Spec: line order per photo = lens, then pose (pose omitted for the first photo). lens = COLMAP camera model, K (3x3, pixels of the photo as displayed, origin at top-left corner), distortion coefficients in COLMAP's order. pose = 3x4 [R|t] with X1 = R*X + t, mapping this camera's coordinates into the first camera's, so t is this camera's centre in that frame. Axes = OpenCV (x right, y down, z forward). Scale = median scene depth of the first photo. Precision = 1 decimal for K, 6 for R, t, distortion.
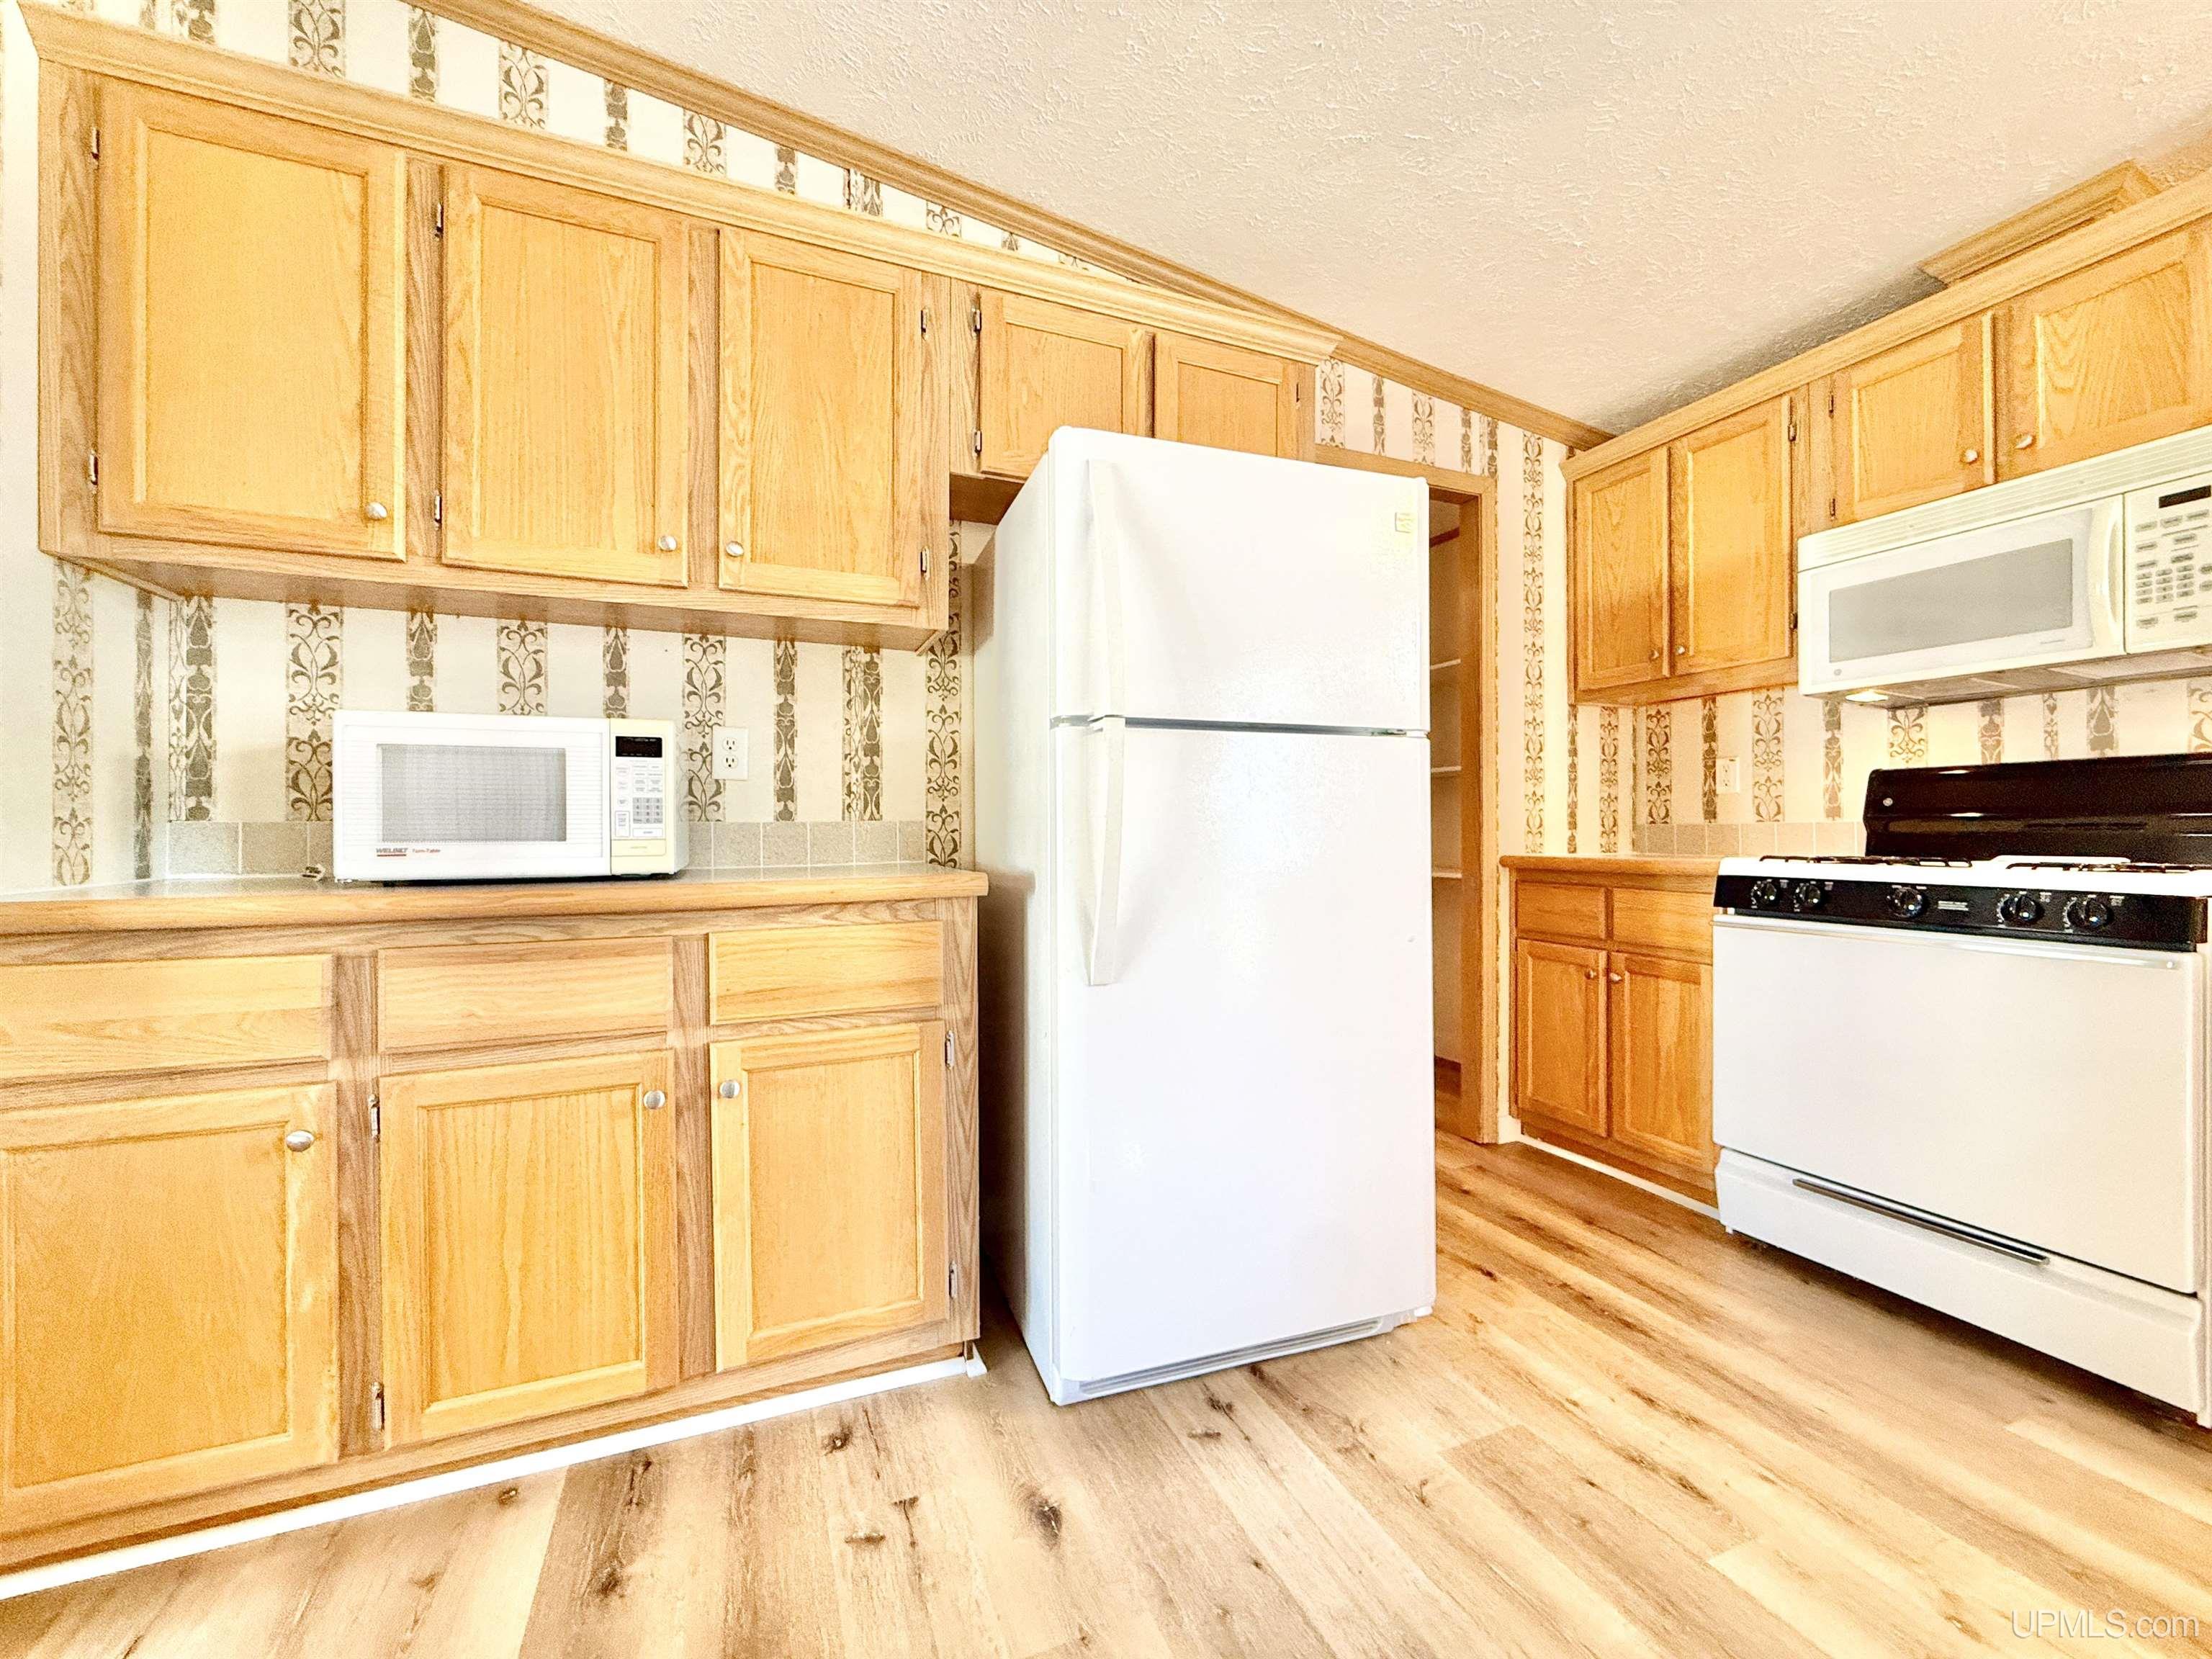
lens RADIAL K [[883.5, 0, 1102.3], [0, 883.5, 829.5], [0, 0, 1]] dist [-0.001499, 0.000761]
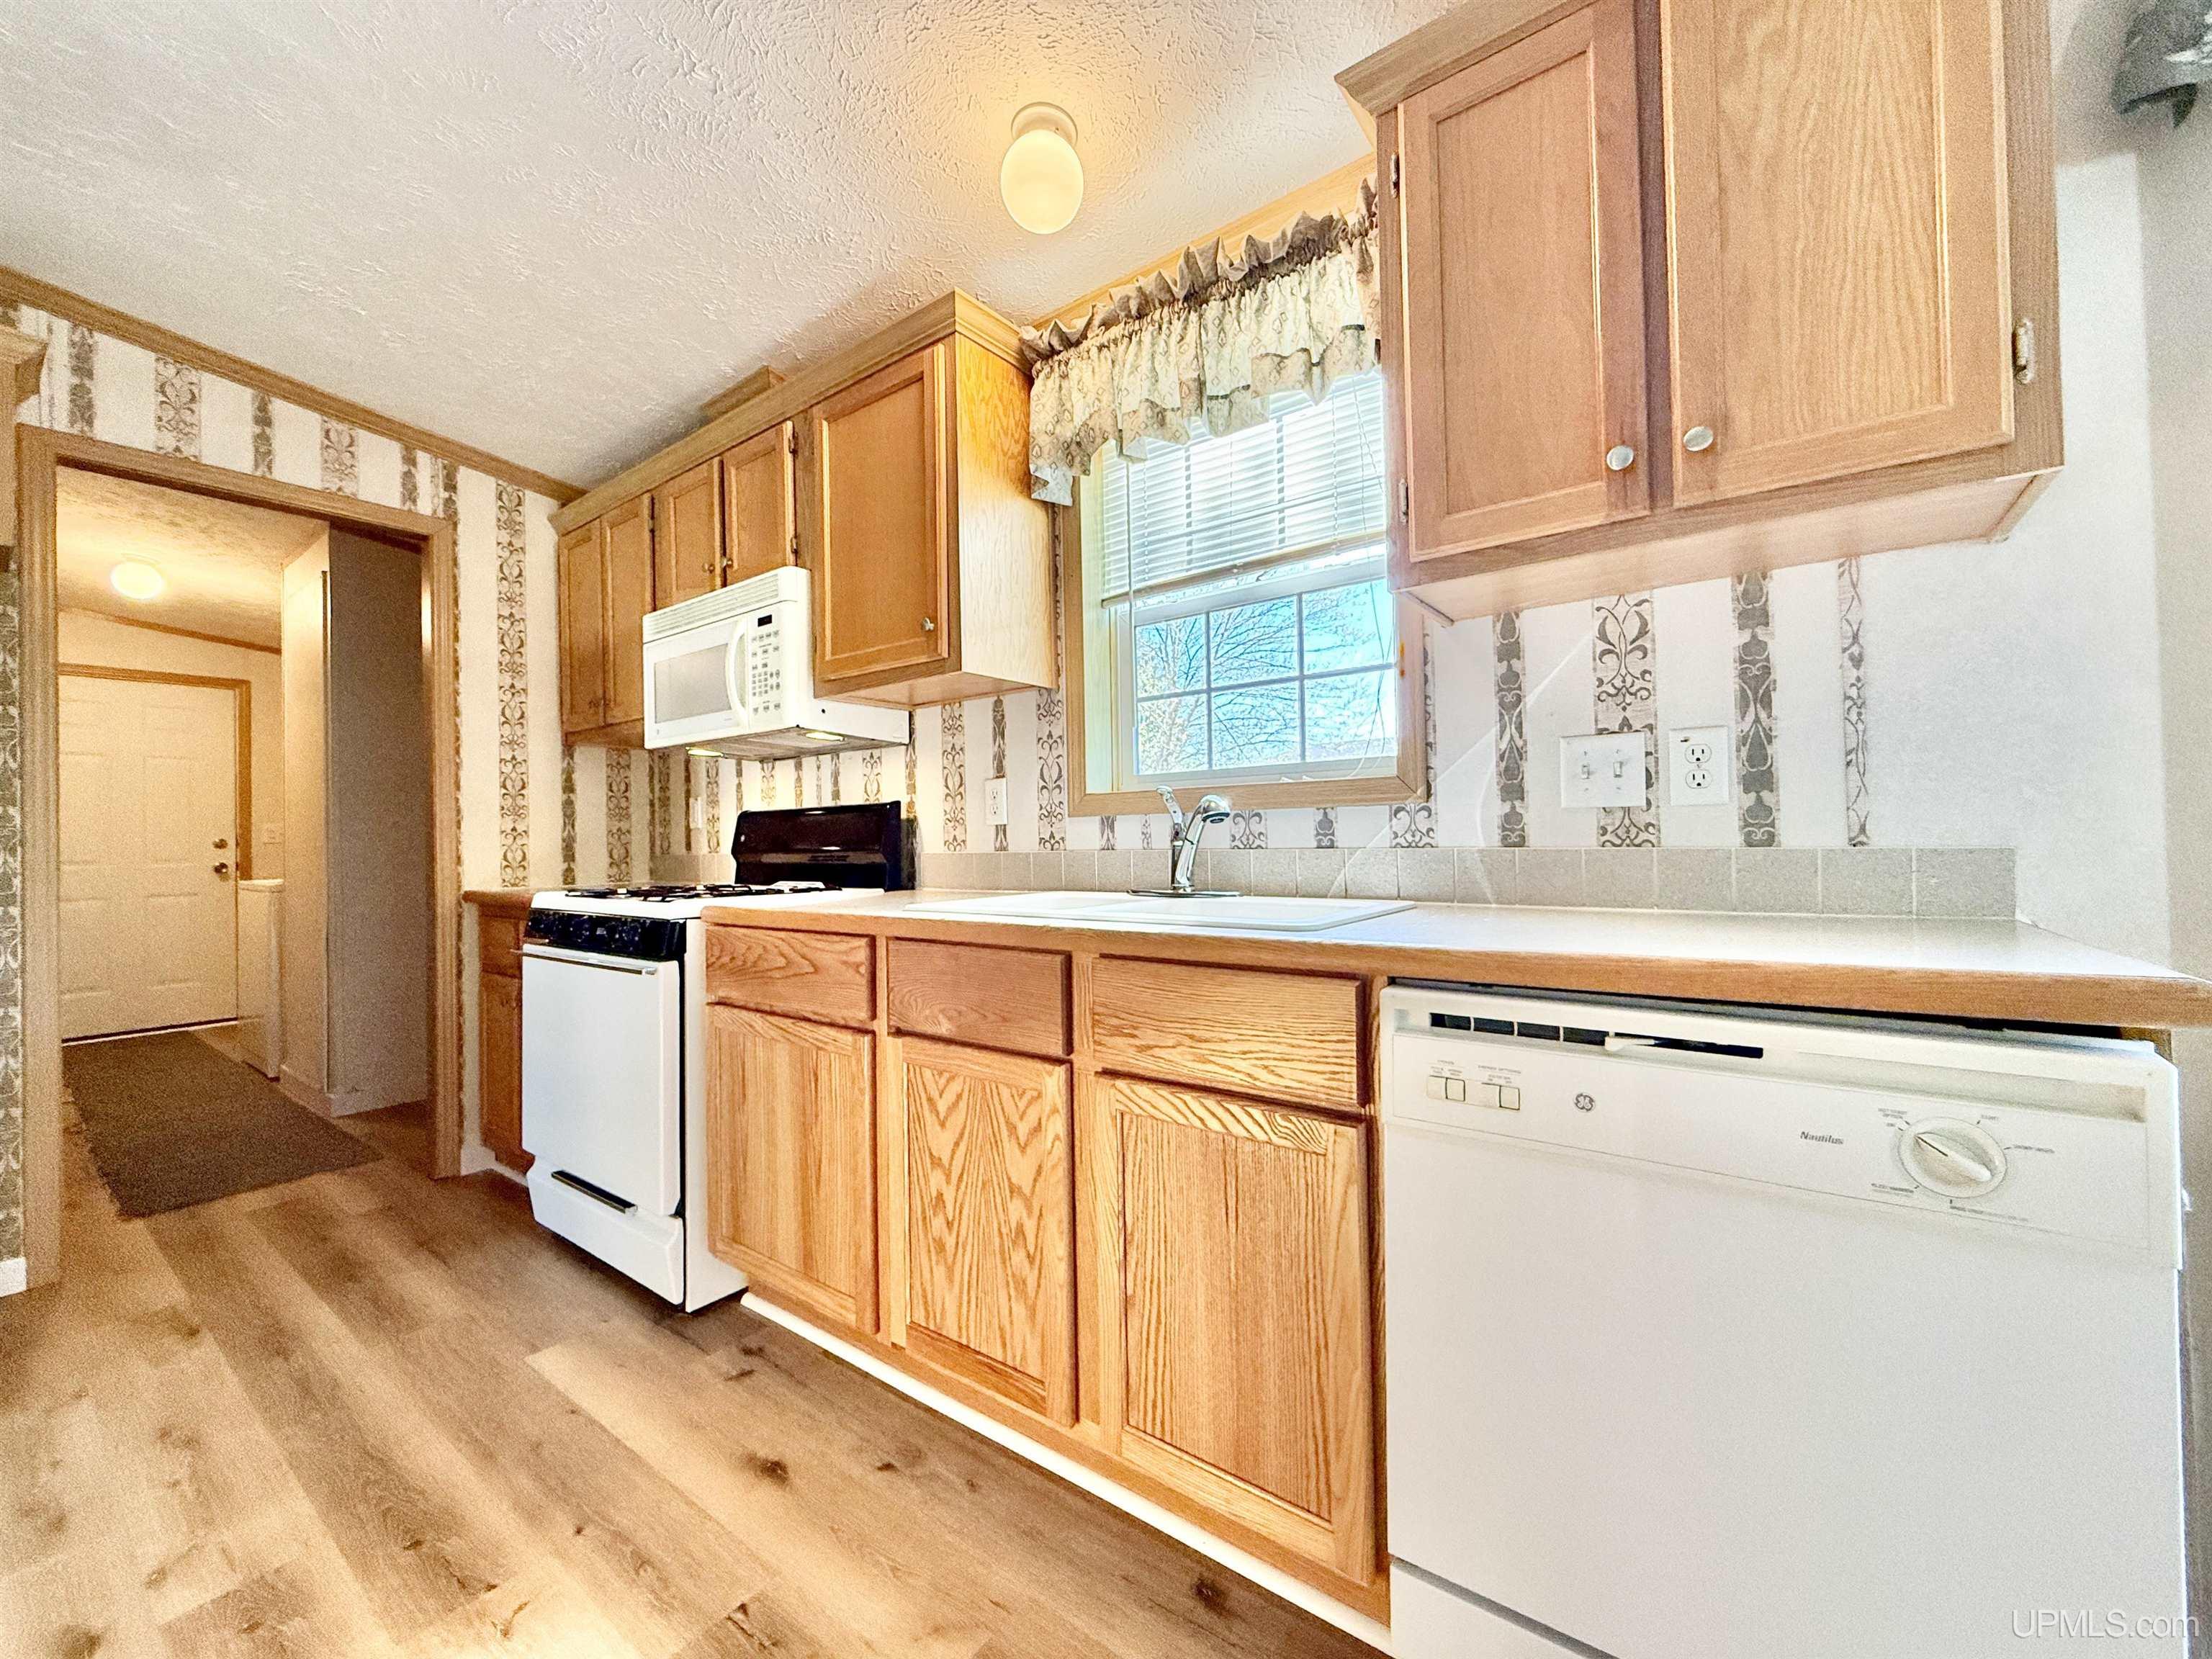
lens RADIAL K [[883.5, 0, 1102.8], [0, 883.5, 828.7], [0, 0, 1]] dist [-0.001499, 0.000761]
pose [[0.861366, -0.010553, 0.507876, 0.815784], [0.017828, 0.999796, -0.009463, -0.027521], [-0.507672, 0.017205, 0.861378, -0.362115]]
